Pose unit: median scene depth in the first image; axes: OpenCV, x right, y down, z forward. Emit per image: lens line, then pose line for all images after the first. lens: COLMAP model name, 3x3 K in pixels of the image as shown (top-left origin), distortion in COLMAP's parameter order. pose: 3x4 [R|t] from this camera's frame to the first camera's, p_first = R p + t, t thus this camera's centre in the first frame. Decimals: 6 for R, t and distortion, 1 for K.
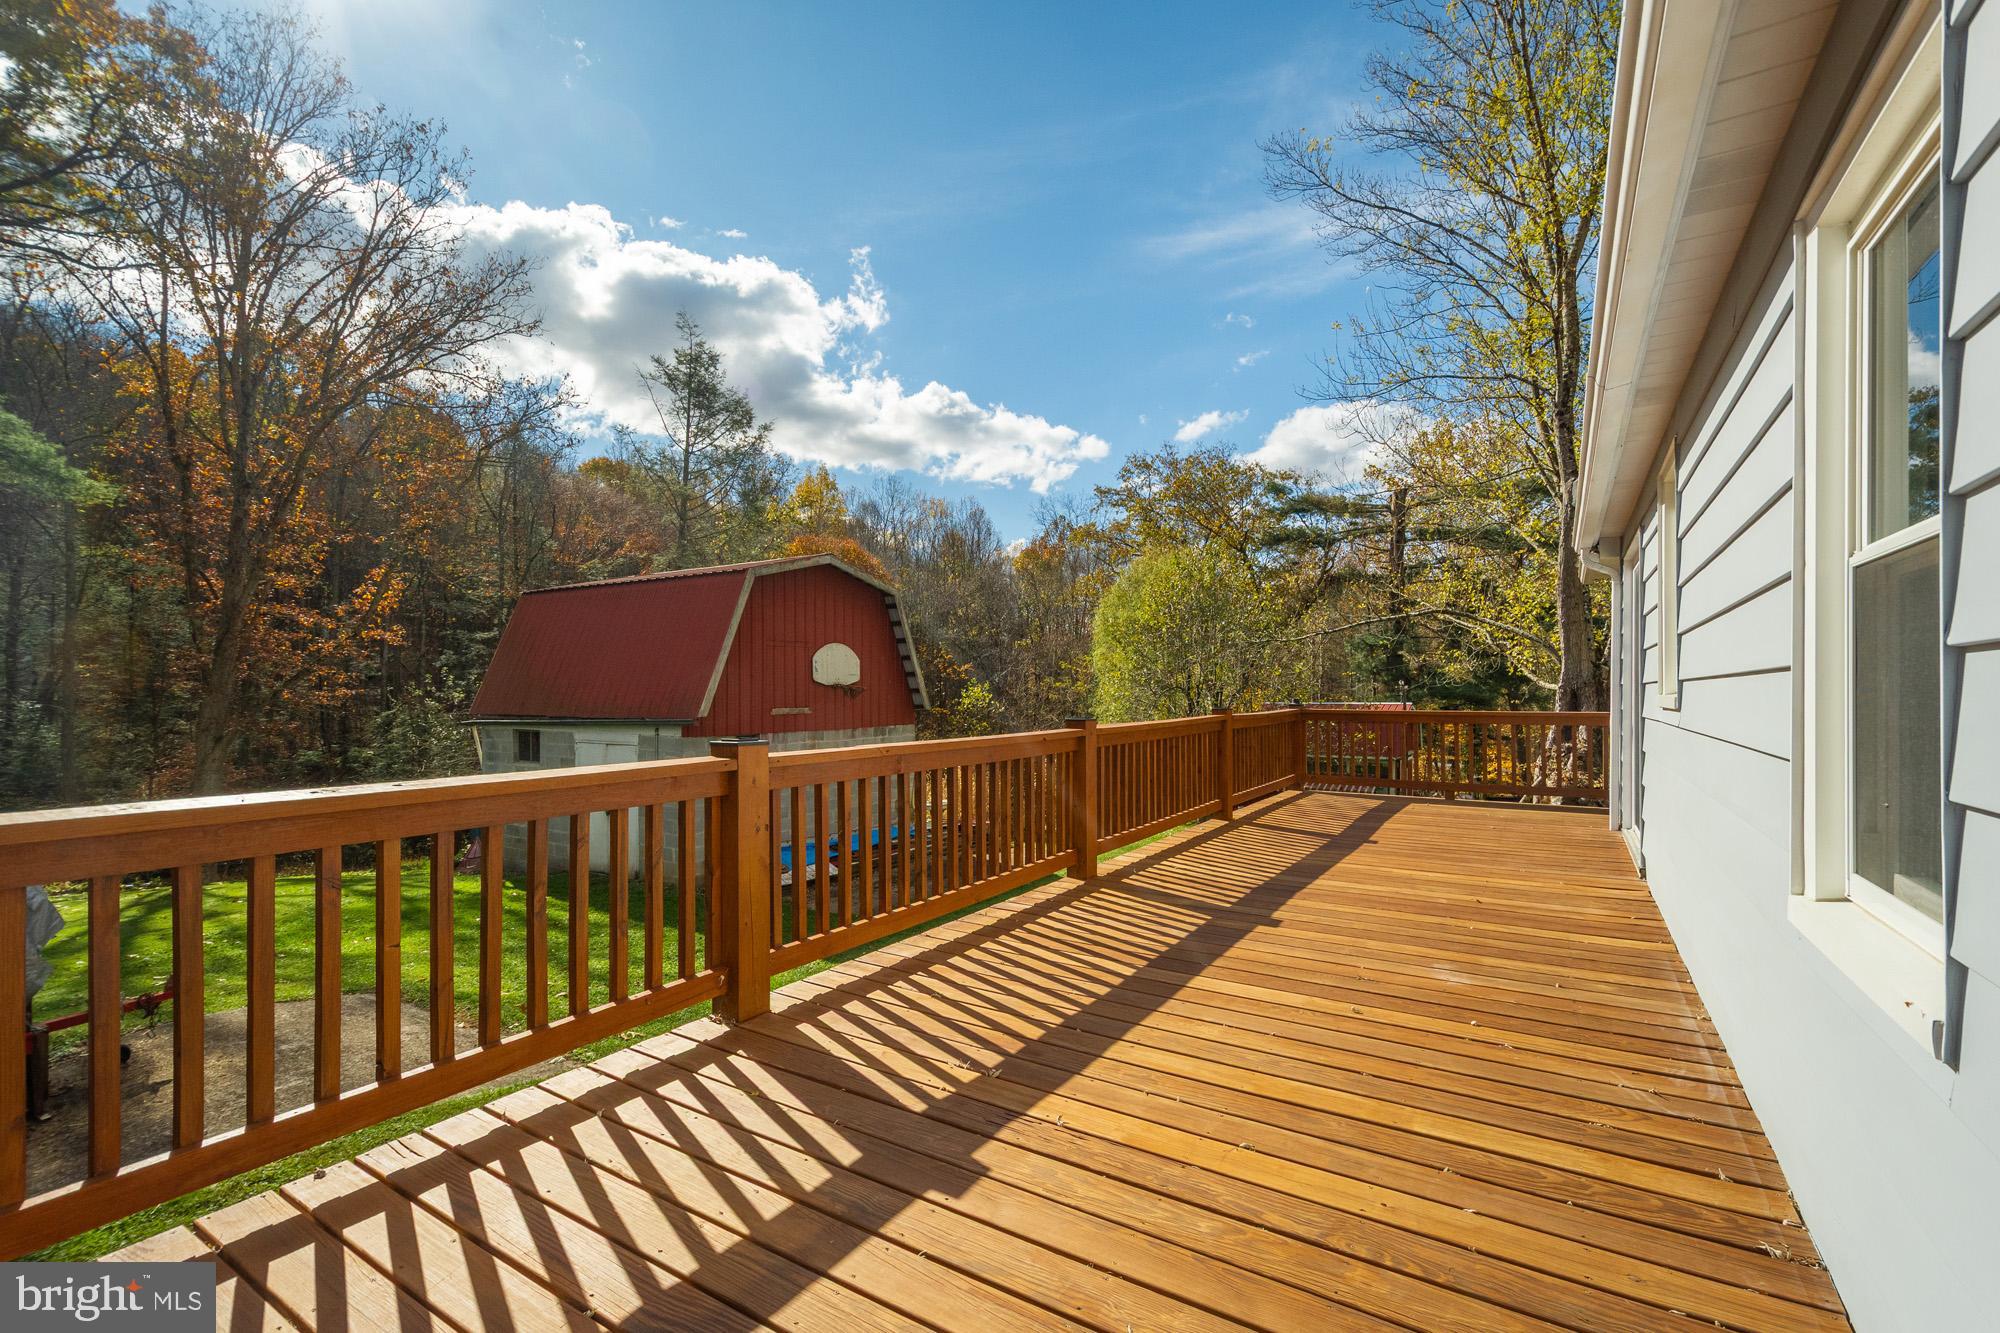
lens RADIAL K [[871.1, 0, 999.3], [0, 871.1, 682.3], [0, 0, 1]] dist [0.010221, 0.000903]
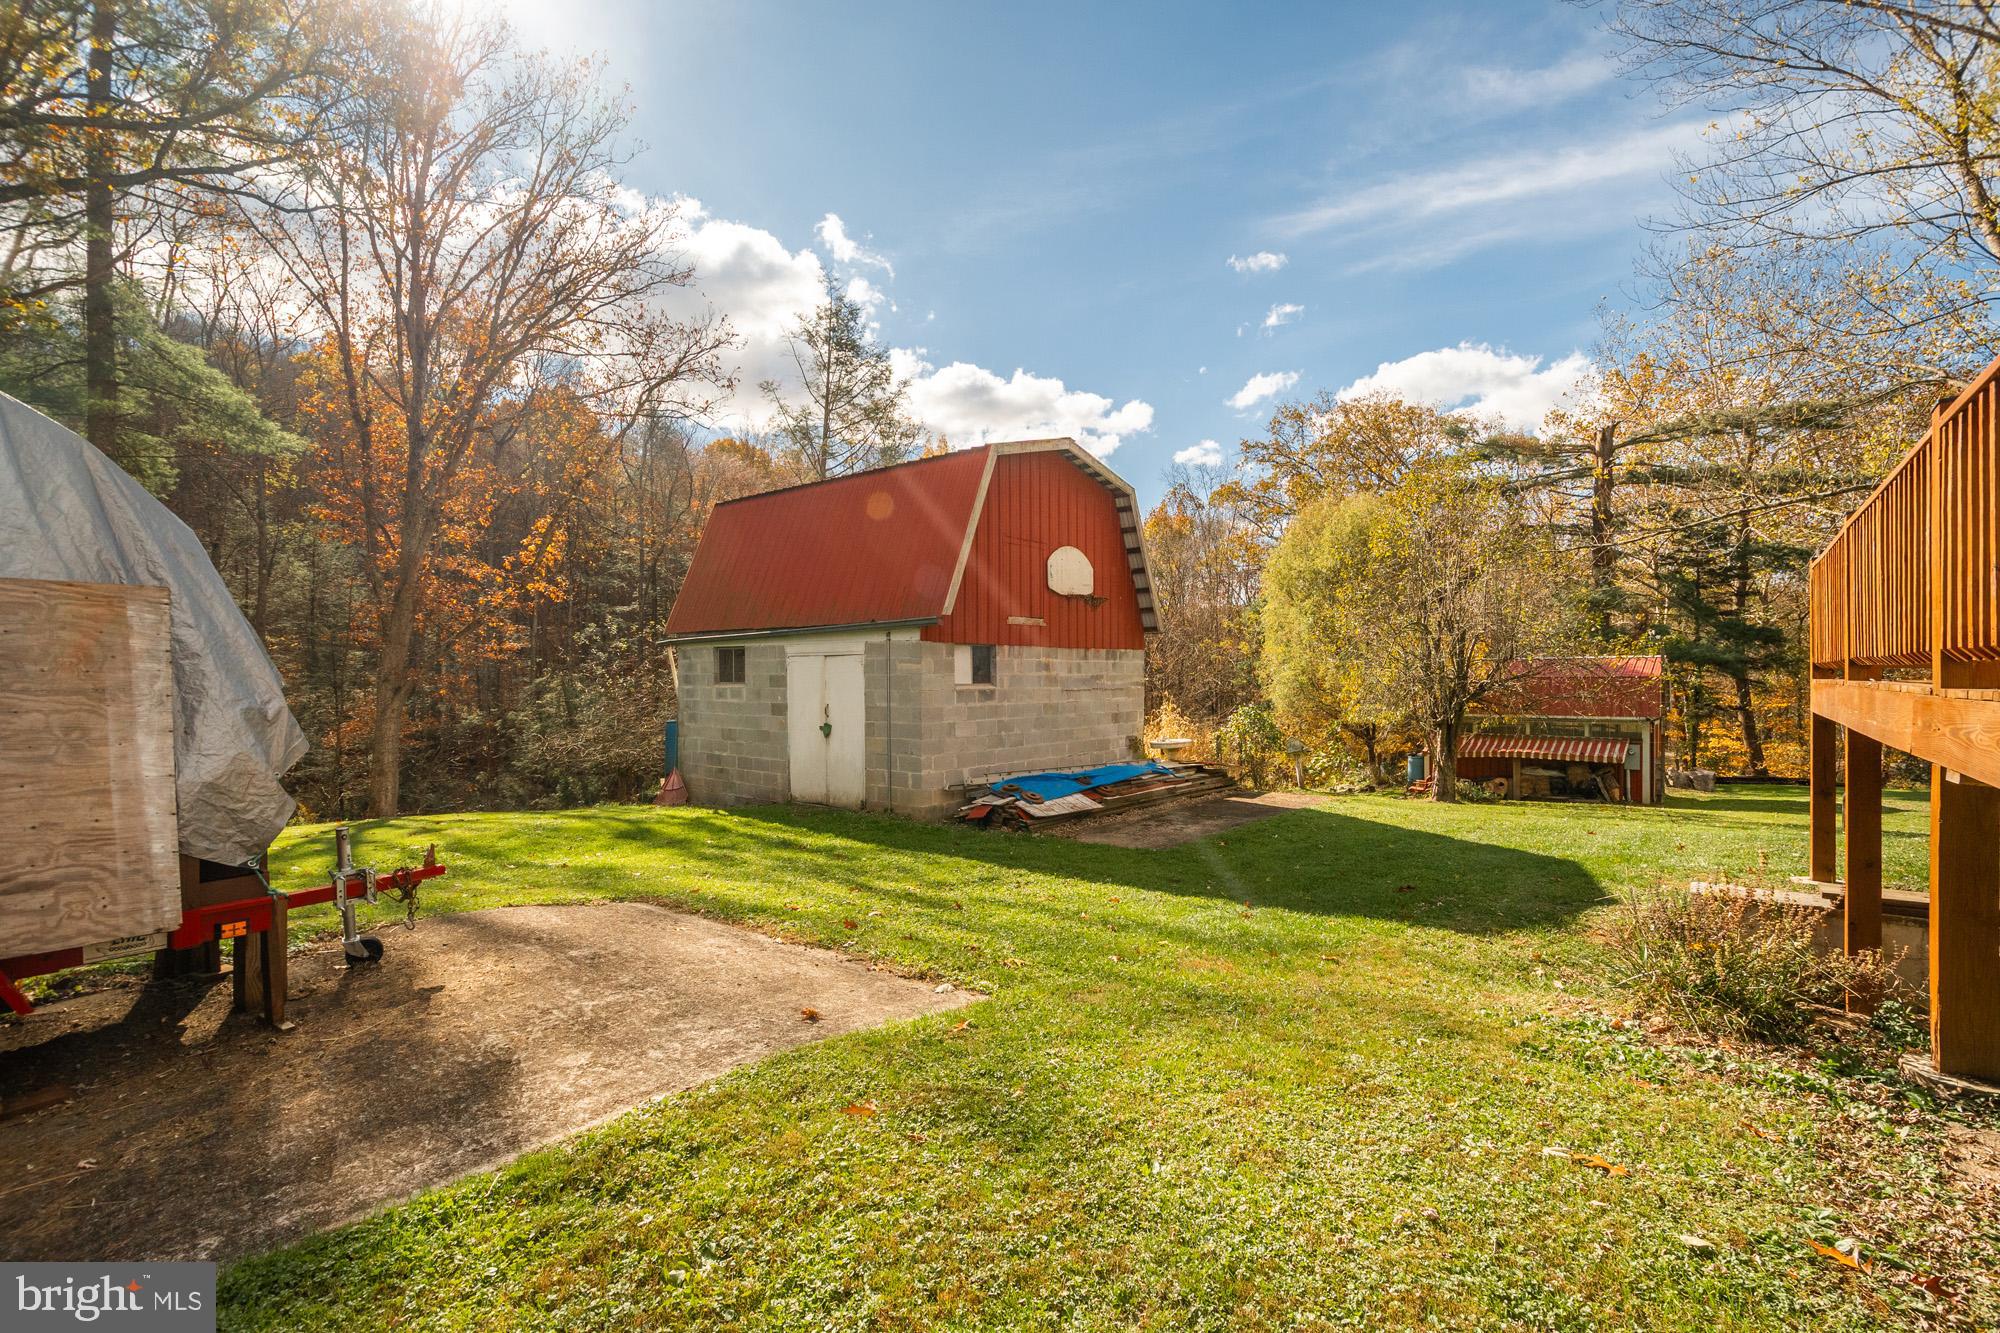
lens RADIAL K [[883.1, 0, 1000.0], [0, 883.1, 666.5], [0, 0, 1]] dist [0.024501, -0.000117]
pose [[0.992702, -0.000821, -0.120591, -0.074755], [0.000991, 0.999999, 0.001346, 0.035504], [0.120589, -0.001456, 0.992701, 0.063229]]
